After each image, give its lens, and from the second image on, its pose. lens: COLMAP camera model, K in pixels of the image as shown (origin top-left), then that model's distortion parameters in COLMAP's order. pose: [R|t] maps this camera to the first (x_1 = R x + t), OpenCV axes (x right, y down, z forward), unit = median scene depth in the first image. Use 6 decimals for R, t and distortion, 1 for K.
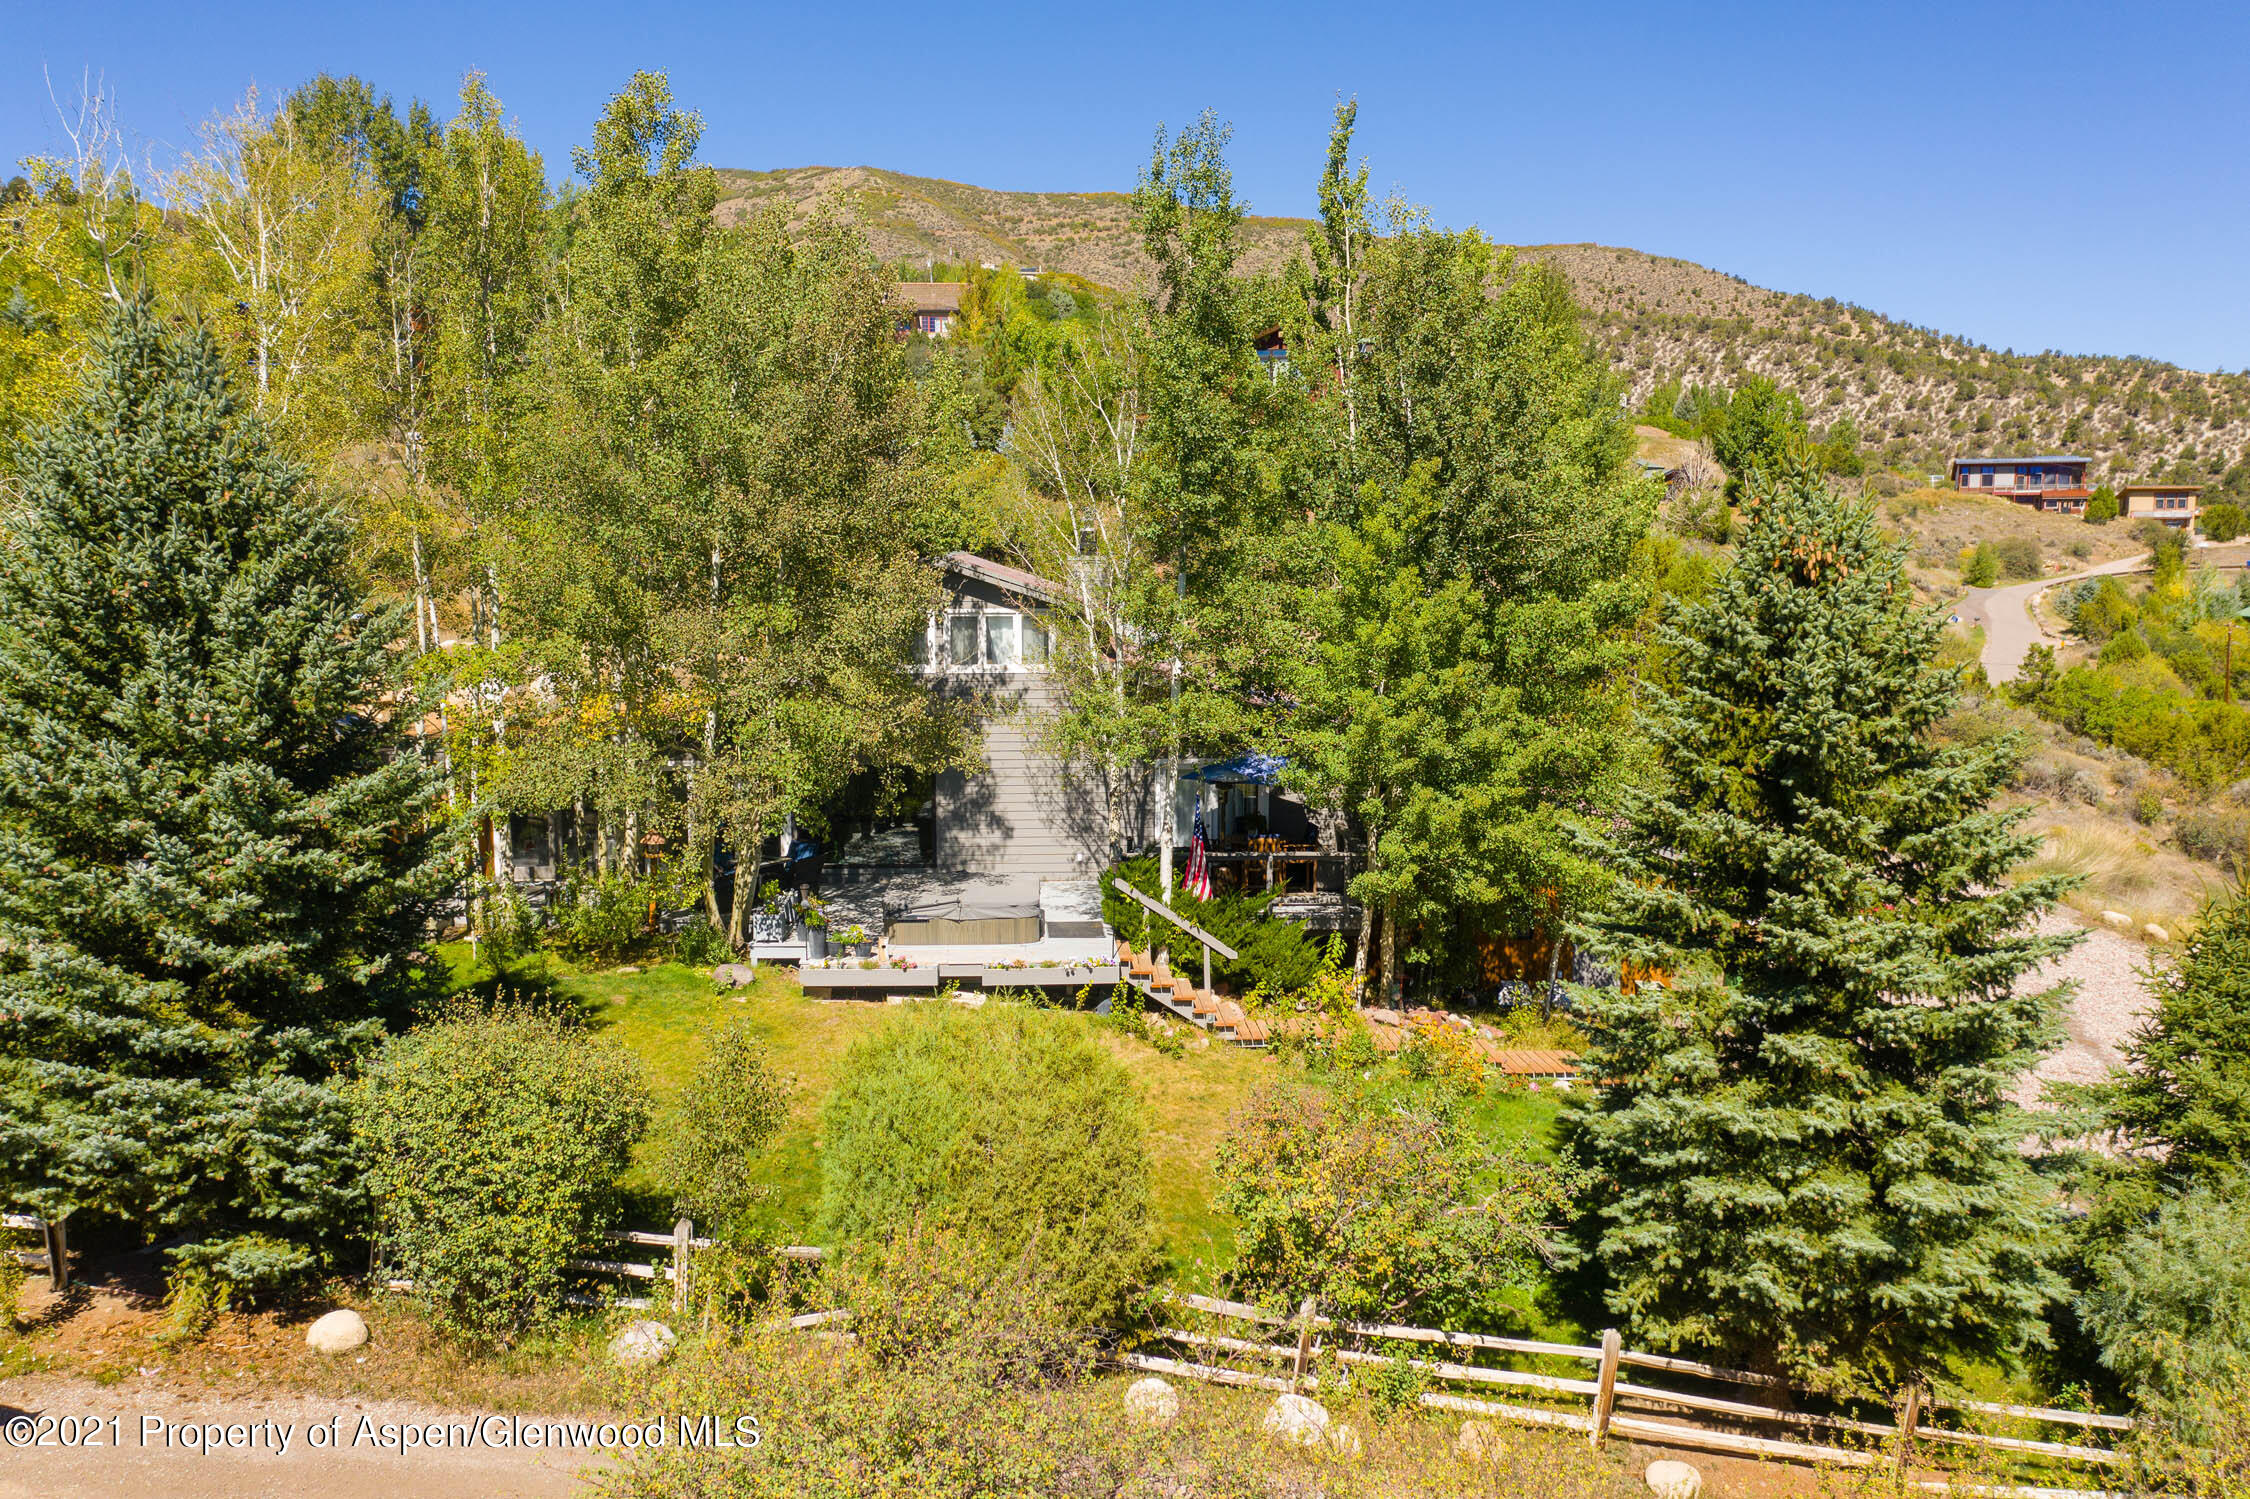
lens RADIAL K [[1772.6, 0, 1088.8], [0, 1772.6, 737.5], [0, 0, 1]] dist [-0.017770, 0.005071]
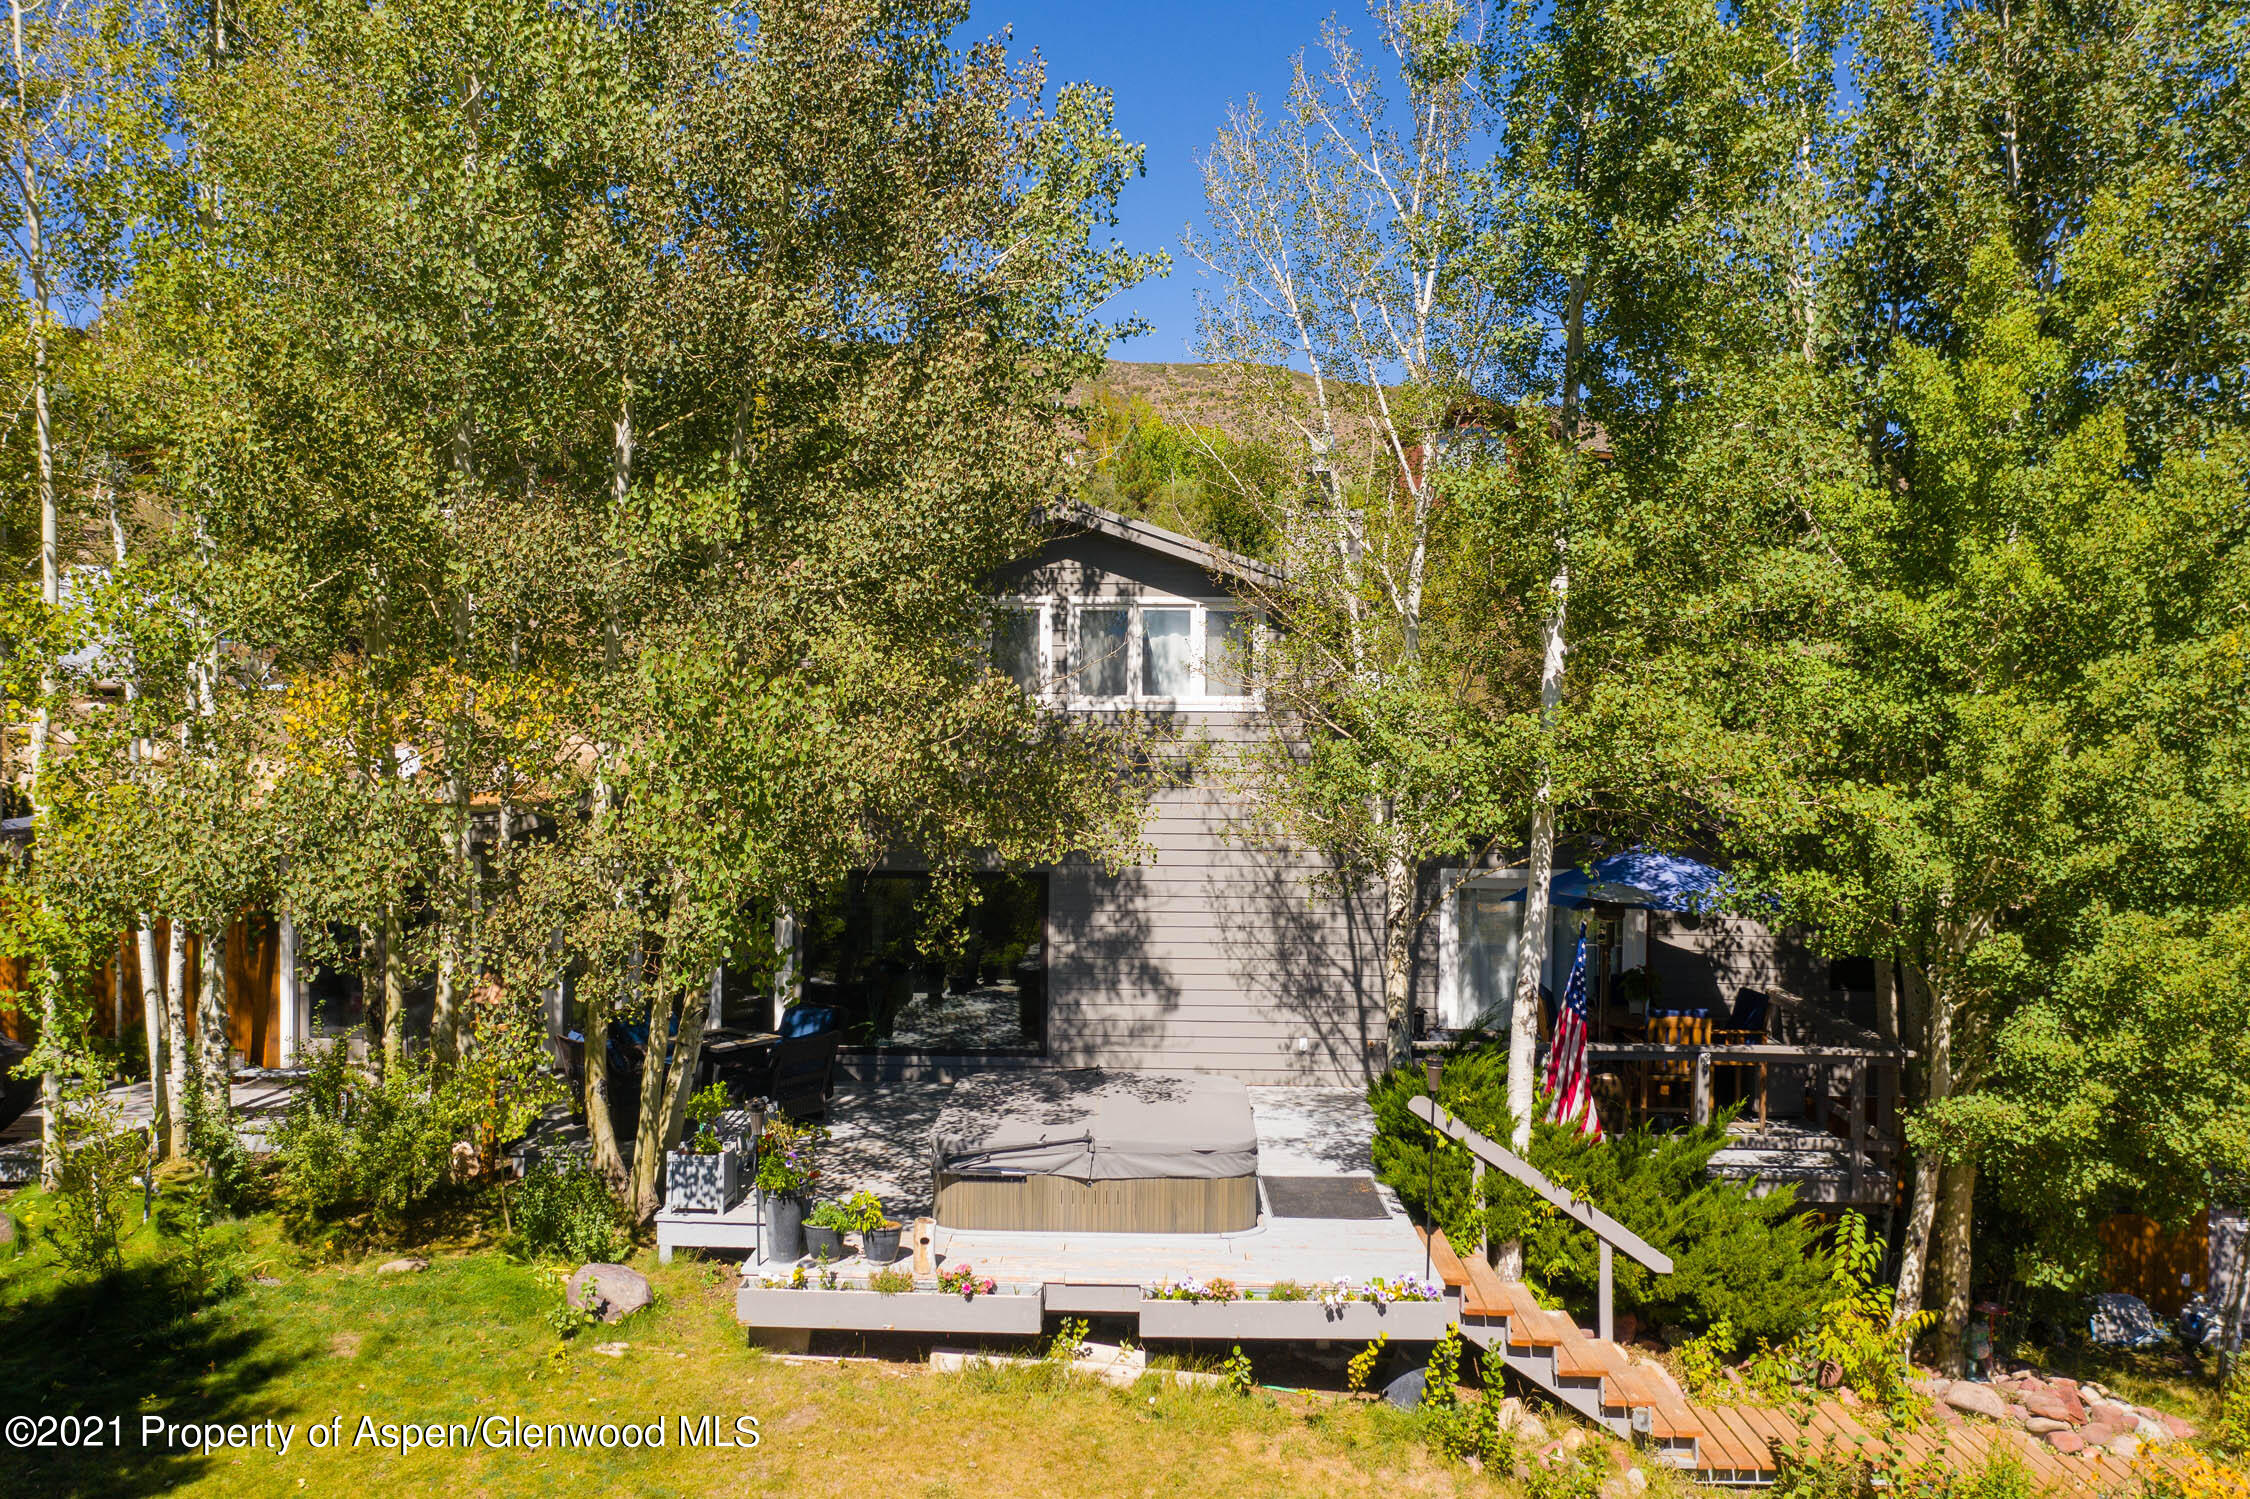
lens RADIAL K [[1772.6, 0, 1102.9], [0, 1772.6, 730.8], [0, 0, 1]] dist [-0.017770, 0.005071]
pose [[0.998126, 0.010805, -0.060237, -0.044520], [-0.016576, 0.995230, -0.096139, 0.030950], [0.058911, 0.096958, 0.993544, 0.548532]]
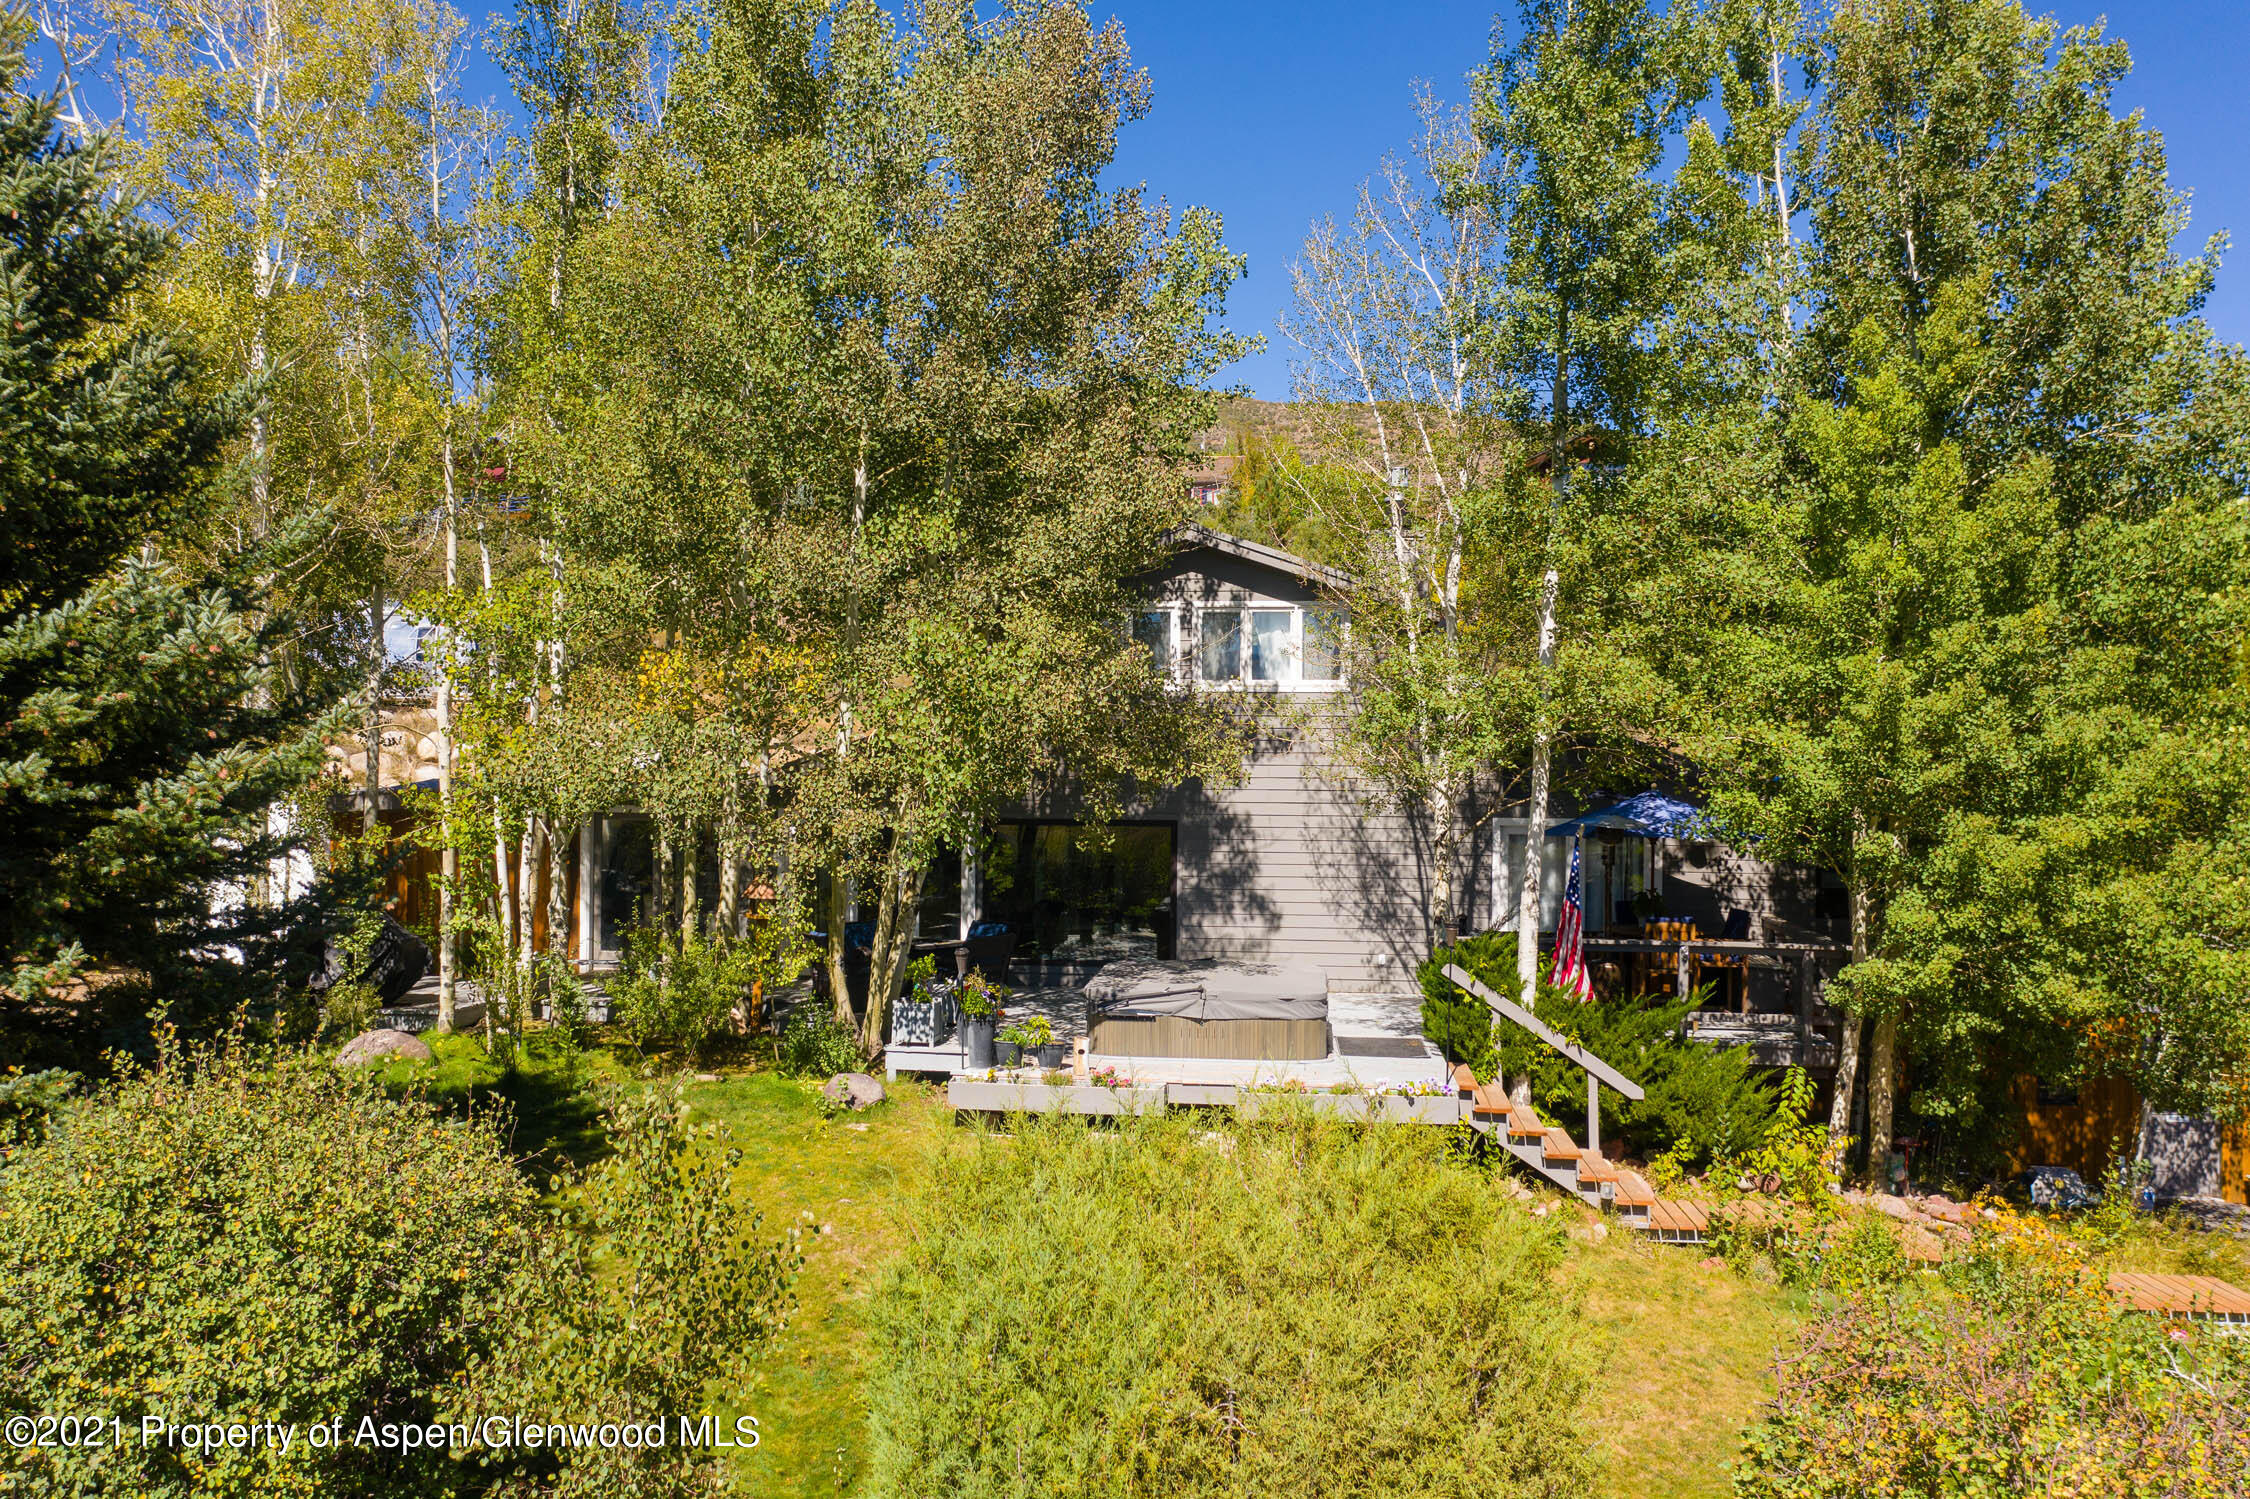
lens RADIAL K [[1772.6, 0, 1097.4], [0, 1772.6, 733.8], [0, 0, 1]] dist [-0.017770, 0.005071]
pose [[0.989278, 0.008742, -0.145782, -0.018435], [-0.025638, 0.993101, -0.114425, 0.079150], [0.143776, 0.116936, 0.982677, 0.370319]]
